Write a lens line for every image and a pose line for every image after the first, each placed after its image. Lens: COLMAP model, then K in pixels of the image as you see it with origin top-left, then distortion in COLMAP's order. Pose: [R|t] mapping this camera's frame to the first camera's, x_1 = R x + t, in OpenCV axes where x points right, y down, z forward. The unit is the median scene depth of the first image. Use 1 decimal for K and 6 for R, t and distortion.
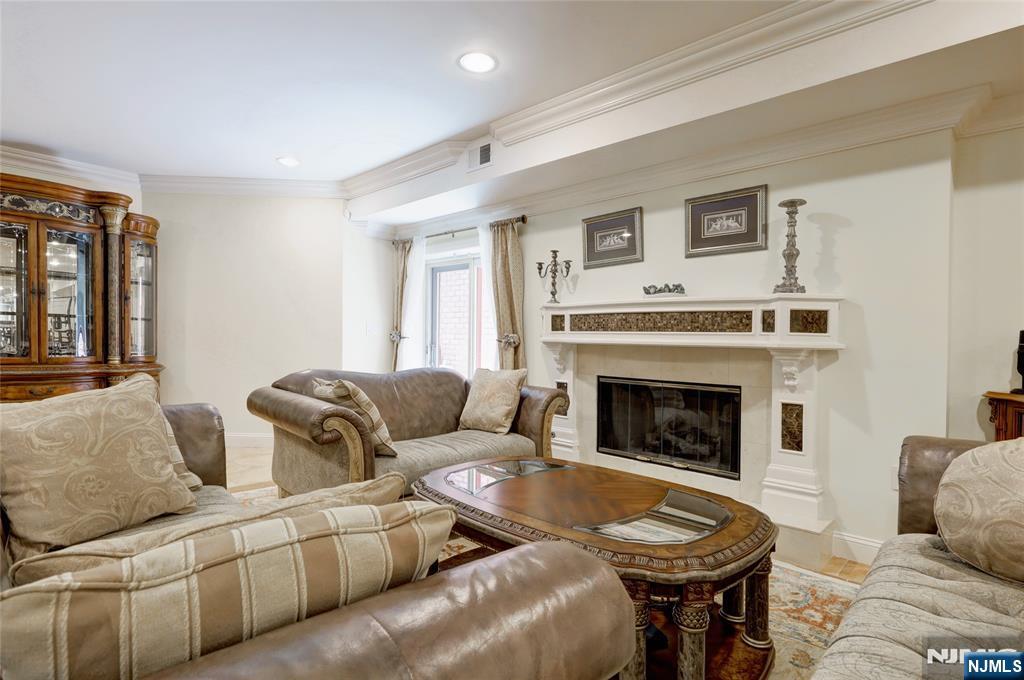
lens RADIAL K [[522.4, 0, 512.9], [0, 522.4, 345.4], [0, 0, 1]] dist [0.019581, -0.000185]
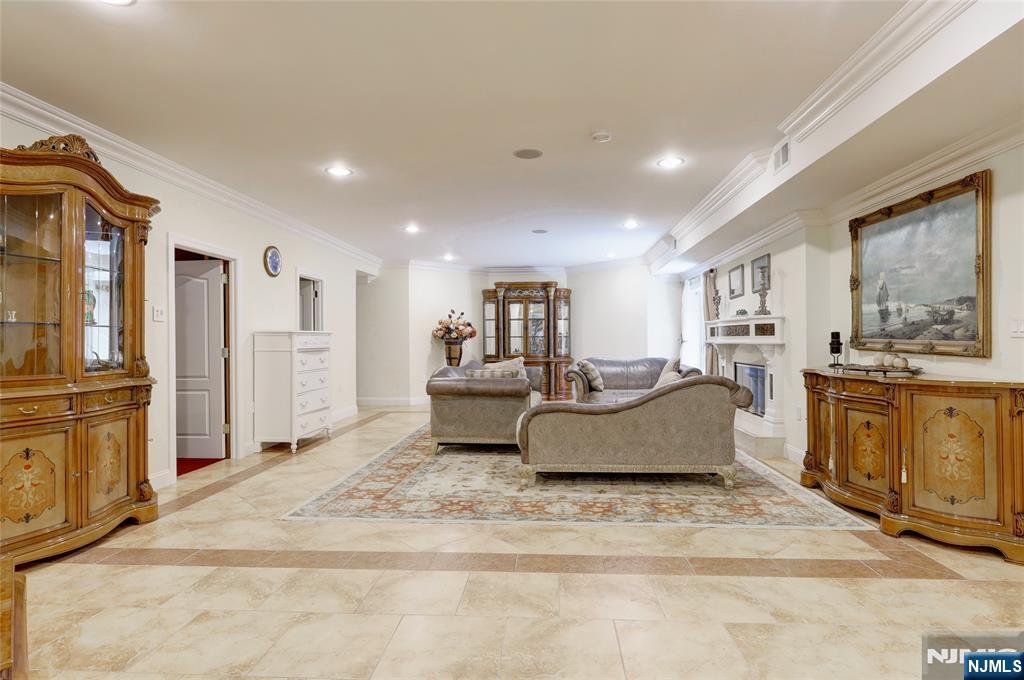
lens RADIAL K [[522.4, 0, 512.6], [0, 522.4, 339.4], [0, 0, 1]] dist [0.019581, -0.000185]
pose [[0.637792, -0.031050, -0.769583, 0.863395], [0.017063, 0.999511, -0.026186, 0.014074], [0.770020, 0.003569, 0.638010, -0.552596]]
